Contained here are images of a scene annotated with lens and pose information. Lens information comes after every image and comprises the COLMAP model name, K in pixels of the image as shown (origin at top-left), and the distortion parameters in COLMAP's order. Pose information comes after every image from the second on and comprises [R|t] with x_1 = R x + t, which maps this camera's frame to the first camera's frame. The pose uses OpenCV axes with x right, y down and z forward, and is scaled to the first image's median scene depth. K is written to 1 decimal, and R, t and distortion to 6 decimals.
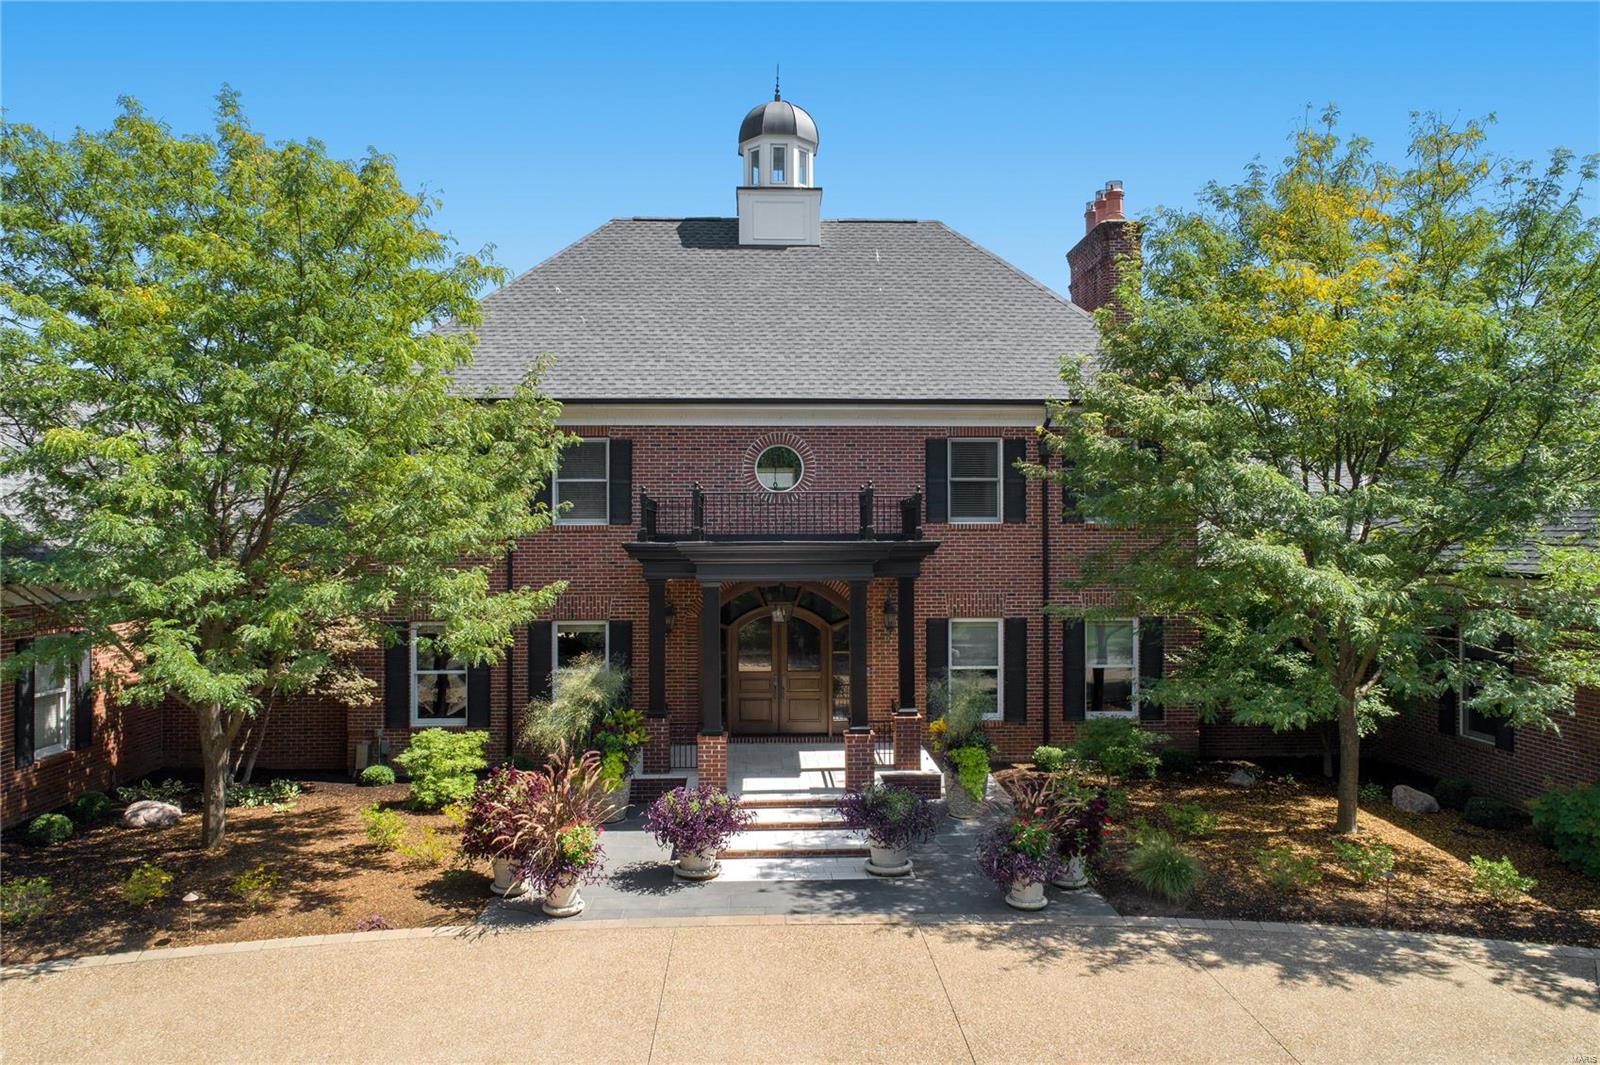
lens RADIAL K [[1069.6, 0, 820.5], [0, 1069.6, 501.9], [0, 0, 1]] dist [0.004179, 0.000455]
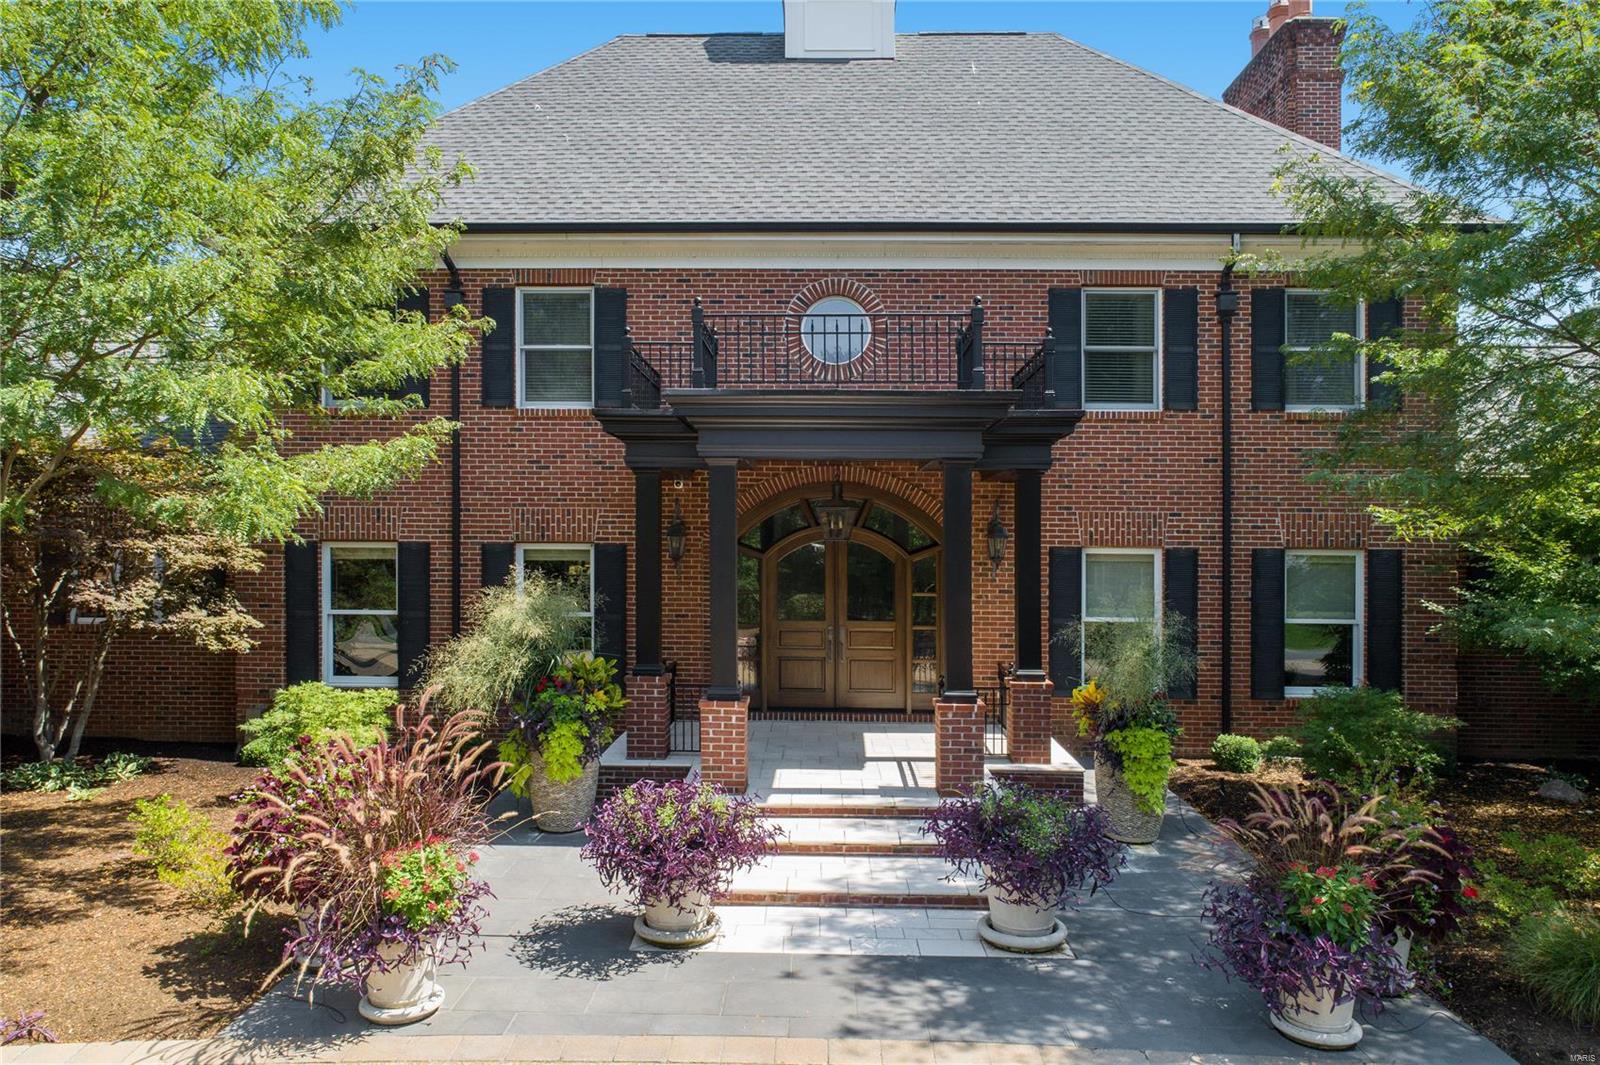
lens RADIAL K [[1093.8, 0, 774.6], [0, 1093.8, 529.1], [0, 0, 1]] dist [0.002202, 0.002617]
pose [[0.994399, 0.002430, -0.105661, -0.003679], [0.001050, 0.999459, 0.032870, 0.099640], [0.105683, -0.032797, 0.993859, 0.377715]]
